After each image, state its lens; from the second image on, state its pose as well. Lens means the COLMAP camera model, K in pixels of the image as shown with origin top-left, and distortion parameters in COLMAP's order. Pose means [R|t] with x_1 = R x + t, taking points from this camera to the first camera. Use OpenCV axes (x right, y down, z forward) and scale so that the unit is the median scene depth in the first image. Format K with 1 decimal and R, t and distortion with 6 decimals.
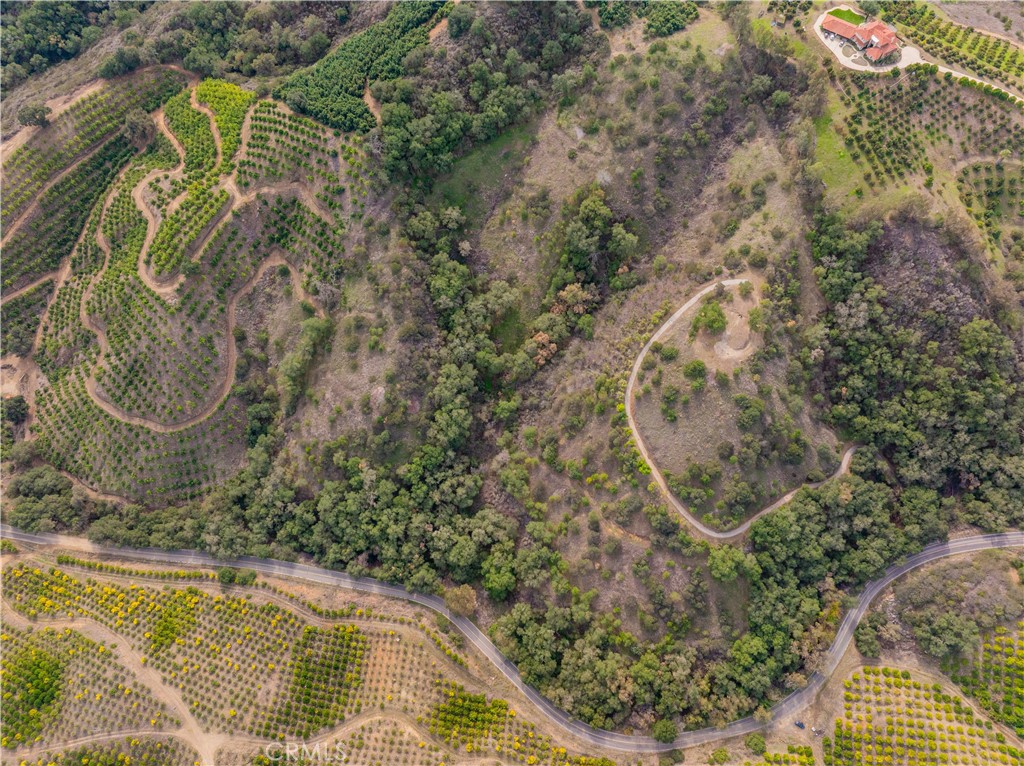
lens RADIAL K [[719.6, 0, 512.7], [0, 719.6, 379.4], [0, 0, 1]] dist [-0.042175, 0.007635]
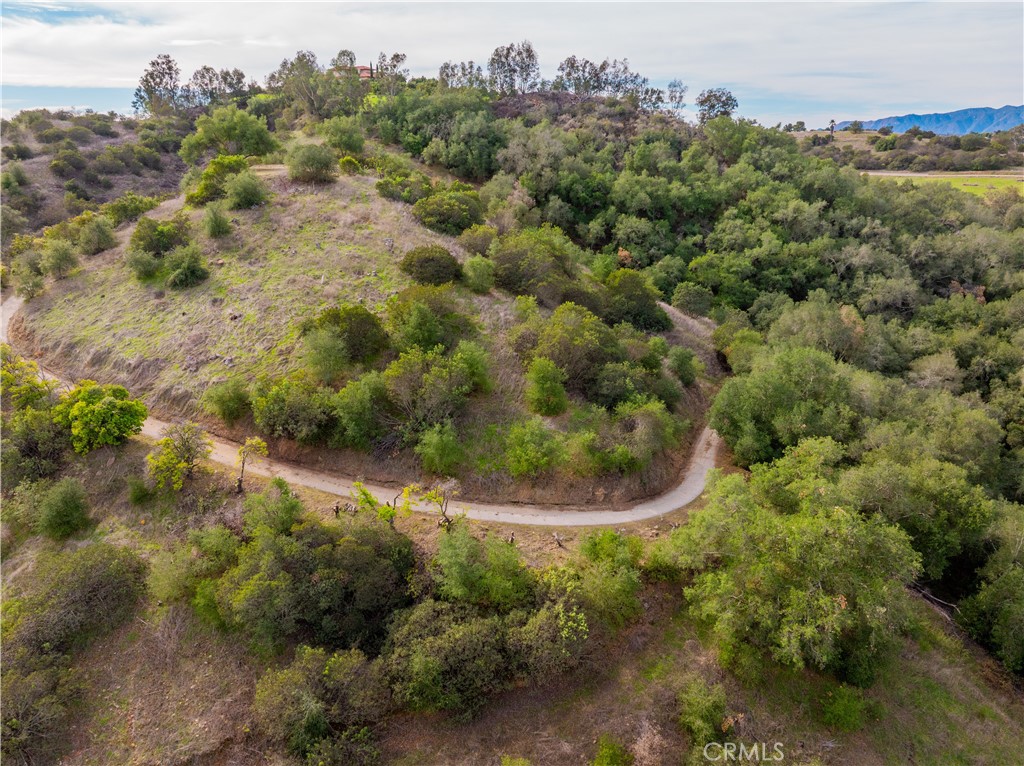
lens RADIAL K [[719.6, 0, 514.4], [0, 719.6, 376.3], [0, 0, 1]] dist [-0.042175, 0.007635]
pose [[0.800515, -0.183205, 0.570624, 0.157035], [0.553746, 0.590267, -0.587325, 0.261180], [-0.229220, 0.786143, 0.573966, 0.808010]]
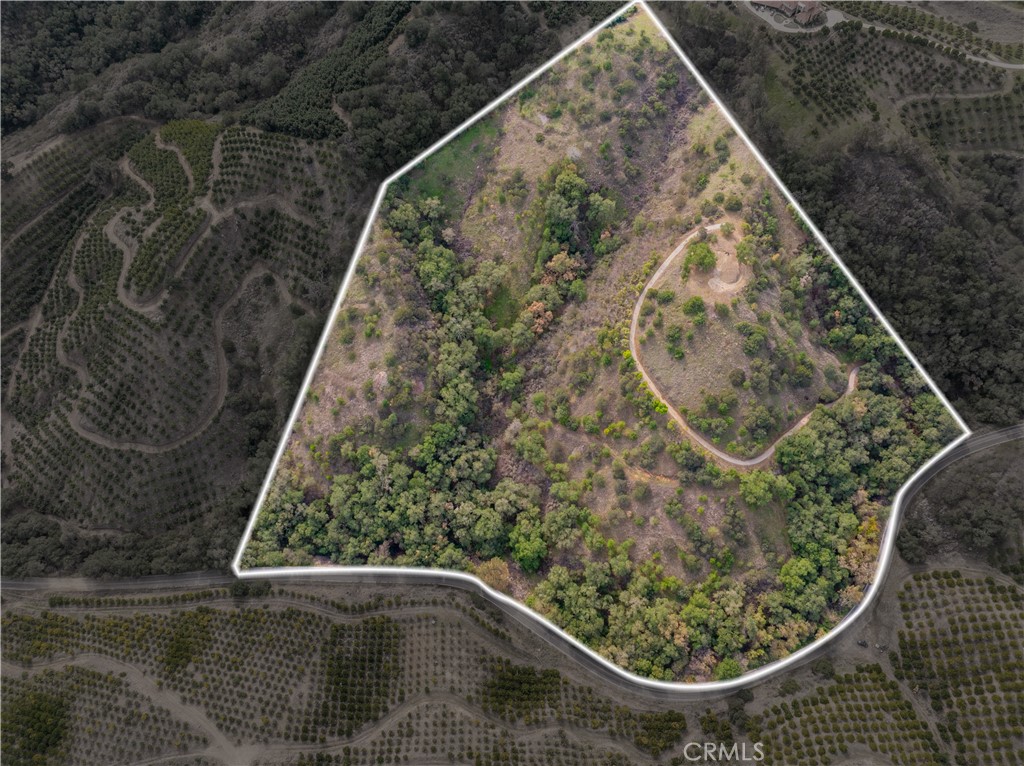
lens RADIAL K [[719.6, 0, 515.5], [0, 719.6, 376.8], [0, 0, 1]] dist [-0.042175, 0.007635]
pose [[0.989779, -0.124167, 0.070149, -0.074442], [0.132286, 0.983127, -0.126336, 0.168603], [-0.053279, 0.134324, 0.989504, 0.020661]]
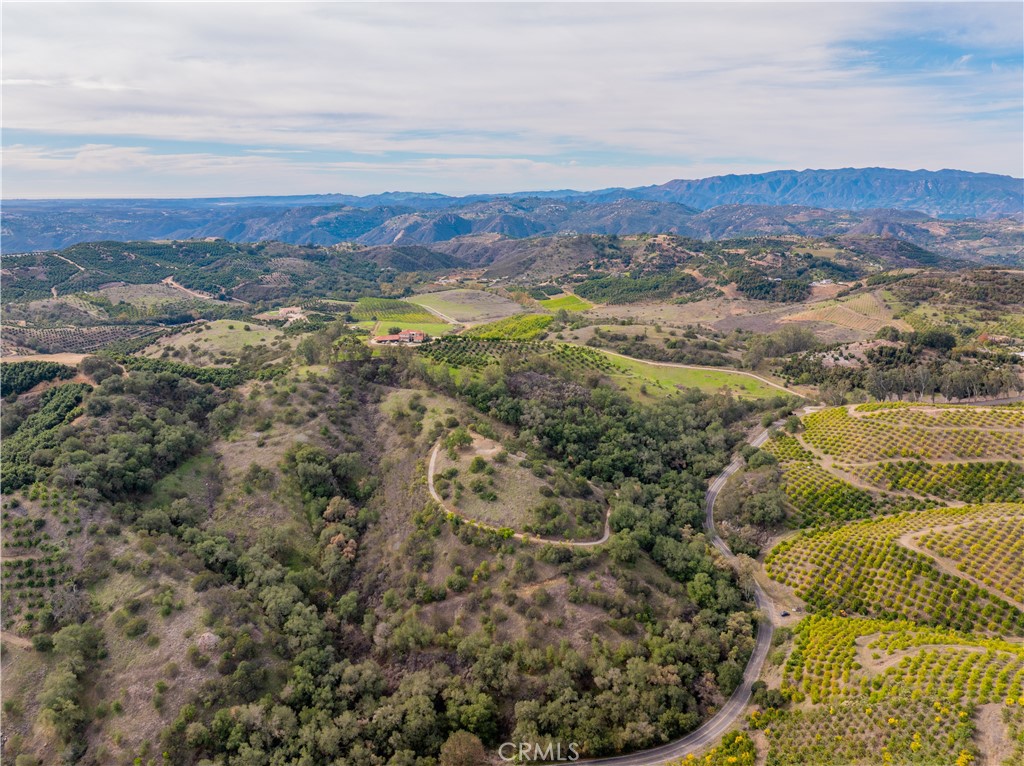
lens RADIAL K [[719.6, 0, 512.0], [0, 719.6, 384.7], [0, 0, 1]] dist [-0.042175, 0.007635]
pose [[0.666117, -0.184349, 0.722705, -0.478623], [0.683496, 0.538717, -0.492561, 0.484479], [-0.298531, 0.822070, 0.484851, 0.305000]]
